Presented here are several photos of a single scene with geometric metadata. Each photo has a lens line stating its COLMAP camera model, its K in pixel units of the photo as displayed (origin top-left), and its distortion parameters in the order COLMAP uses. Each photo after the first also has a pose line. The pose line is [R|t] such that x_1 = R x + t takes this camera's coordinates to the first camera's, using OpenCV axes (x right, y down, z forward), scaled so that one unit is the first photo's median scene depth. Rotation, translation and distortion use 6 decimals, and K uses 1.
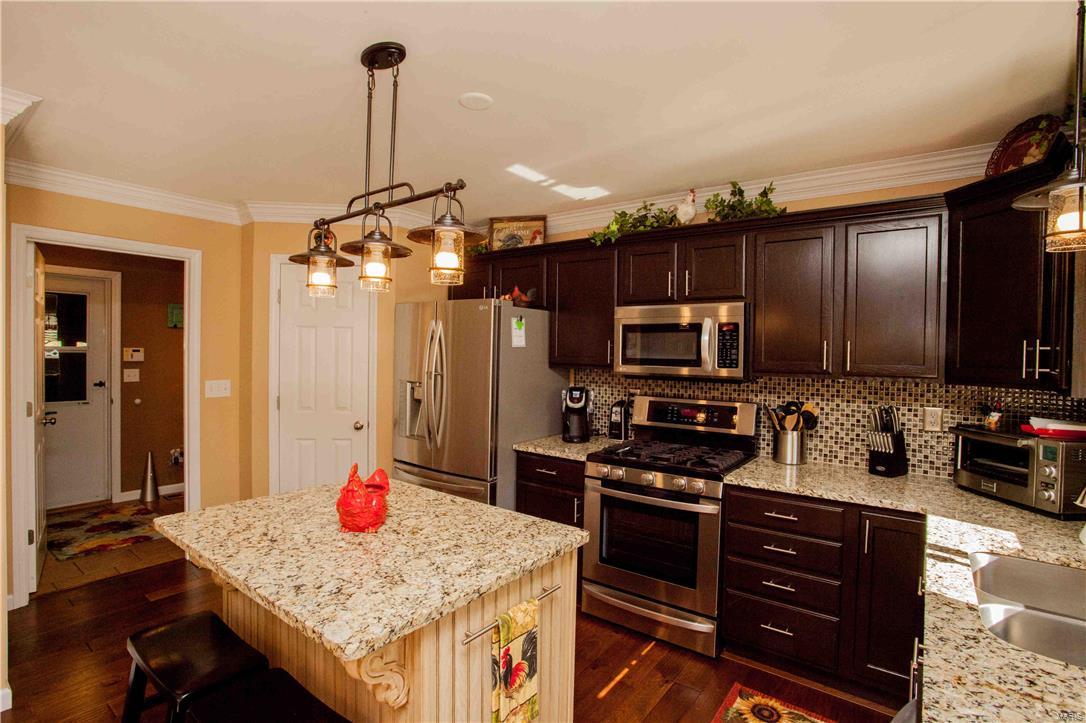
lens RADIAL K [[527.7, 0, 543.9], [0, 527.7, 359.7], [0, 0, 1]] dist [-0.032967, 0.002811]
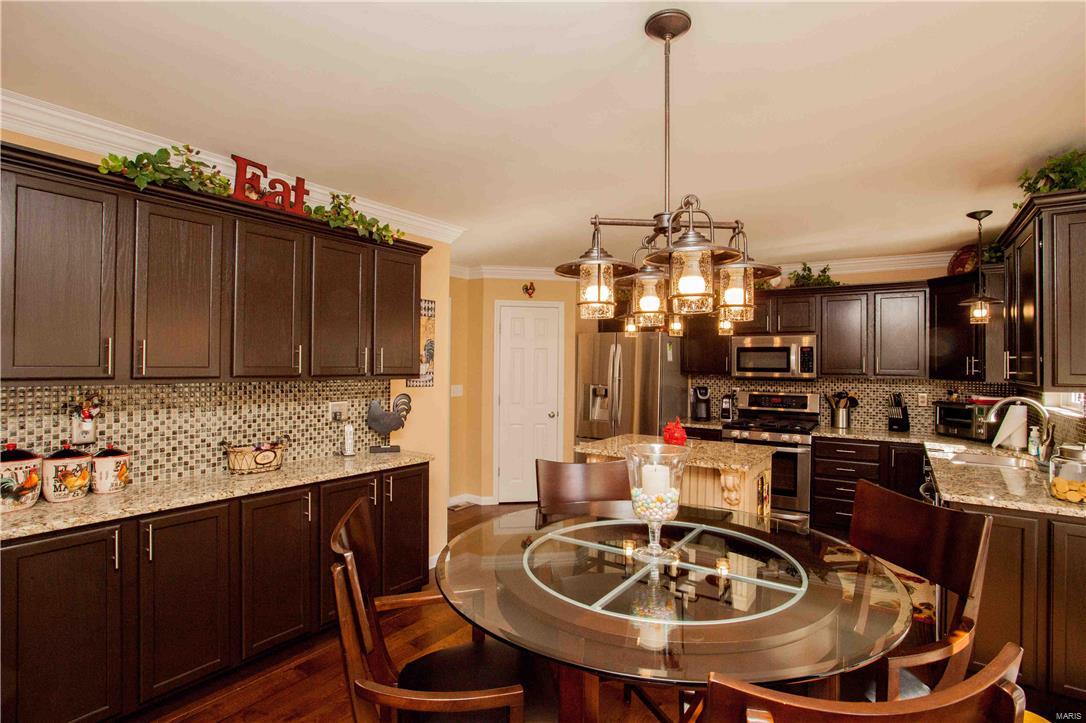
lens RADIAL K [[527.7, 0, 548.6], [0, 527.7, 359.7], [0, 0, 1]] dist [-0.032967, 0.002811]
pose [[0.999030, -0.007166, 0.043445, -0.571260], [0.008221, 0.999674, -0.024158, 0.007877], [-0.043258, 0.024492, 0.998764, -0.684594]]
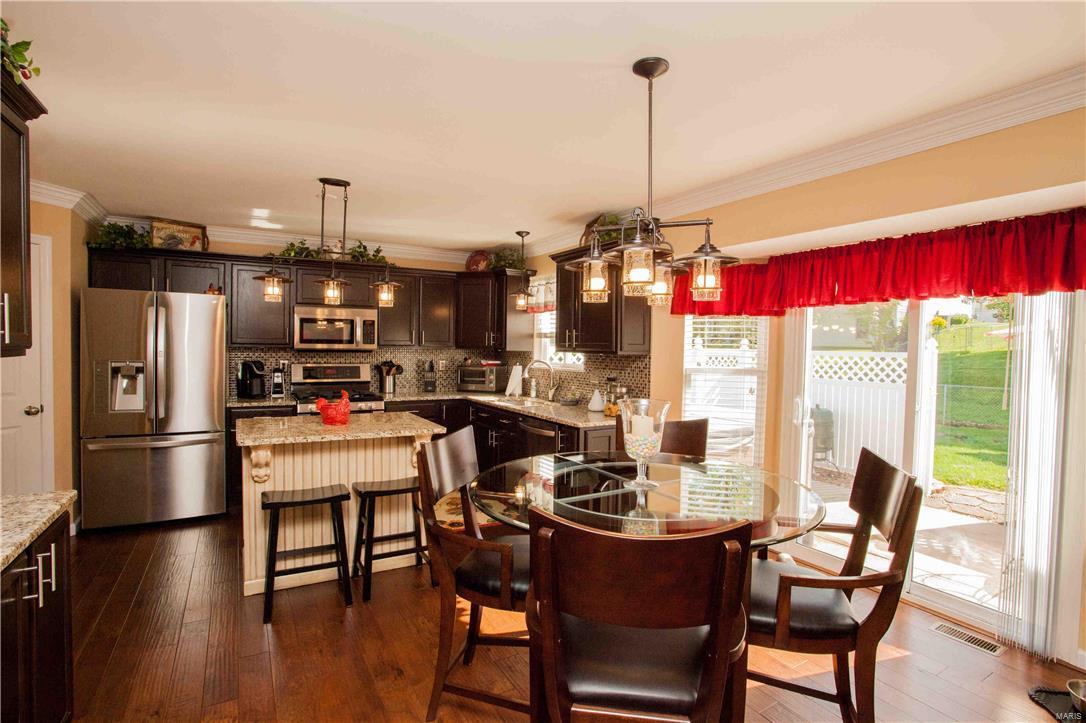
lens RADIAL K [[527.7, 0, 541.6], [0, 527.7, 361.2], [0, 0, 1]] dist [-0.032967, 0.002811]
pose [[0.406003, -0.039769, 0.913006, -1.103785], [0.006643, 0.999155, 0.040567, 0.004588], [-0.913847, -0.010405, 0.405924, -0.321129]]
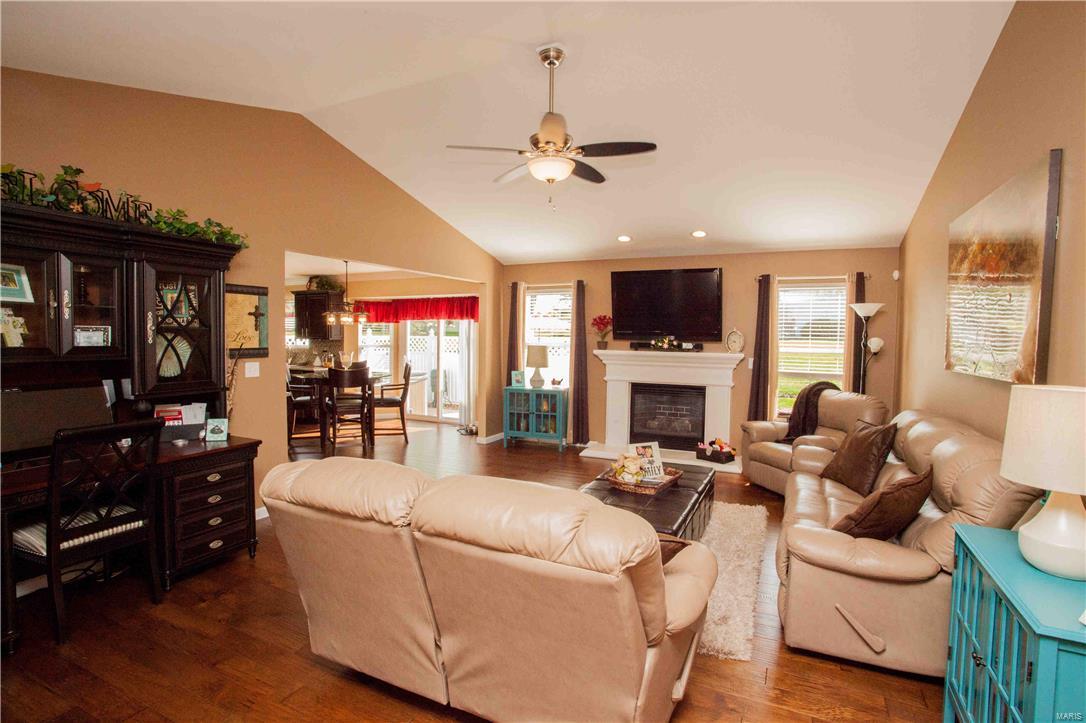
lens RADIAL K [[527.7, 0, 541.9], [0, 527.7, 356.4], [0, 0, 1]] dist [-0.032967, 0.002811]
pose [[-0.164210, -0.067378, 0.984122, -2.113584], [0.007486, 0.997551, 0.069547, -0.030181], [-0.986397, 0.018787, -0.163303, -0.506449]]
